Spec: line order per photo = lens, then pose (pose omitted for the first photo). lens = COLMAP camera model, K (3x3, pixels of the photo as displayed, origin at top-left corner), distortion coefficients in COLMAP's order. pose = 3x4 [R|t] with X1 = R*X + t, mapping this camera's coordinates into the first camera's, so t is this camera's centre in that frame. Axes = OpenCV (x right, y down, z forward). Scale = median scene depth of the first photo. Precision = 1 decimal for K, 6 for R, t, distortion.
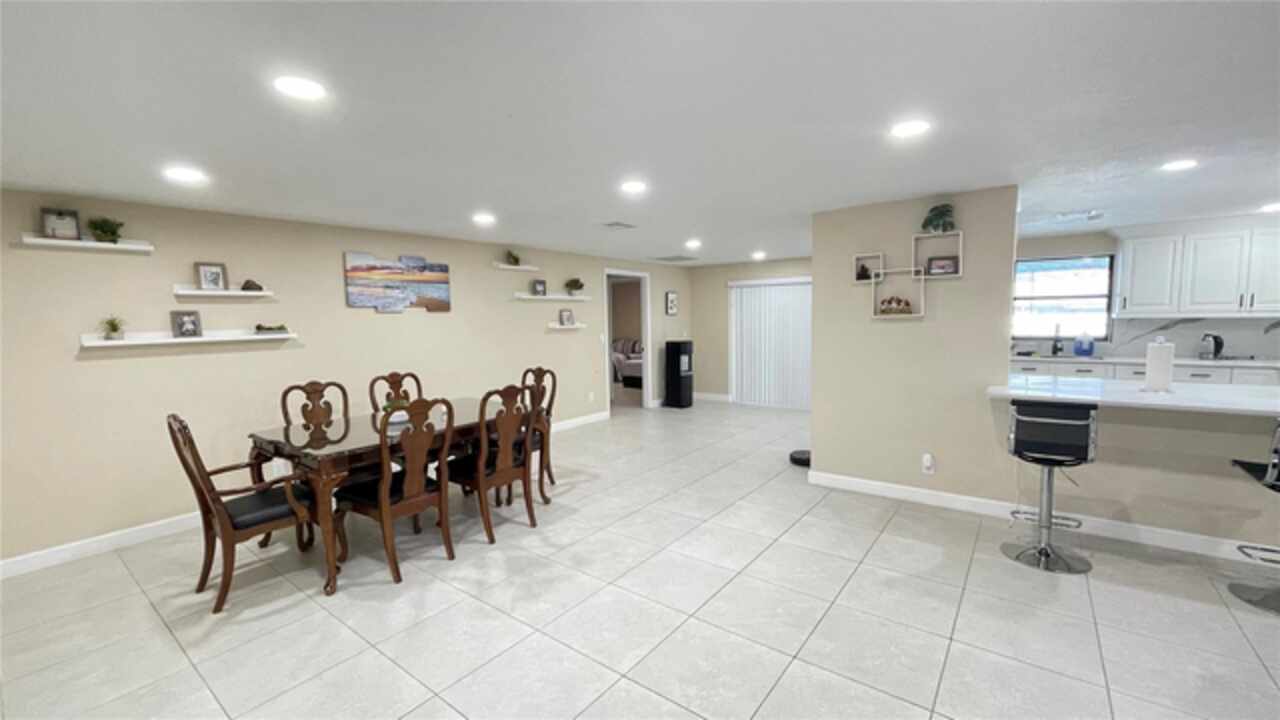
lens RADIAL K [[517.2, 0, 645.2], [0, 517.2, 362.0], [0, 0, 1]] dist [-0.001568, -0.000194]
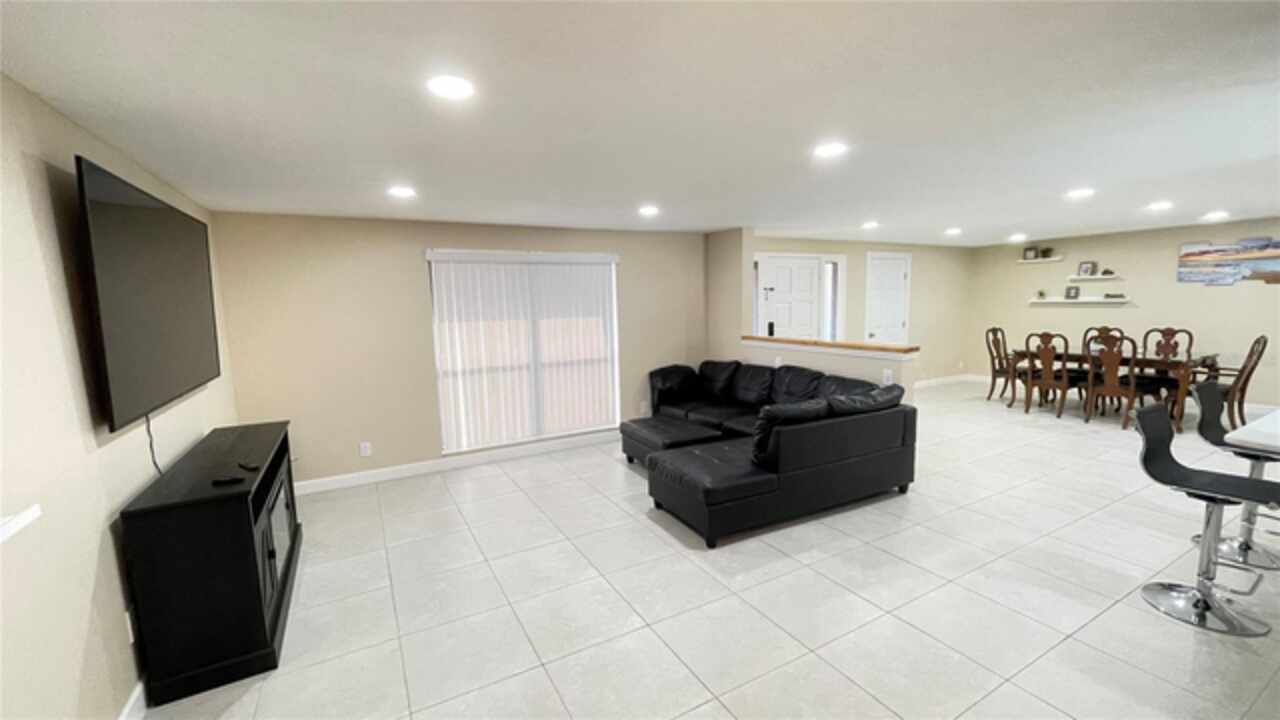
lens RADIAL K [[510.2, 0, 626.3], [0, 510.2, 362.5], [0, 0, 1]] dist [0.001220, -0.002756]
pose [[-0.419196, 0.144373, -0.896343, 1.362932], [-0.044866, 0.982775, 0.179277, -0.067036], [0.906787, 0.115368, -0.405498, 0.181790]]
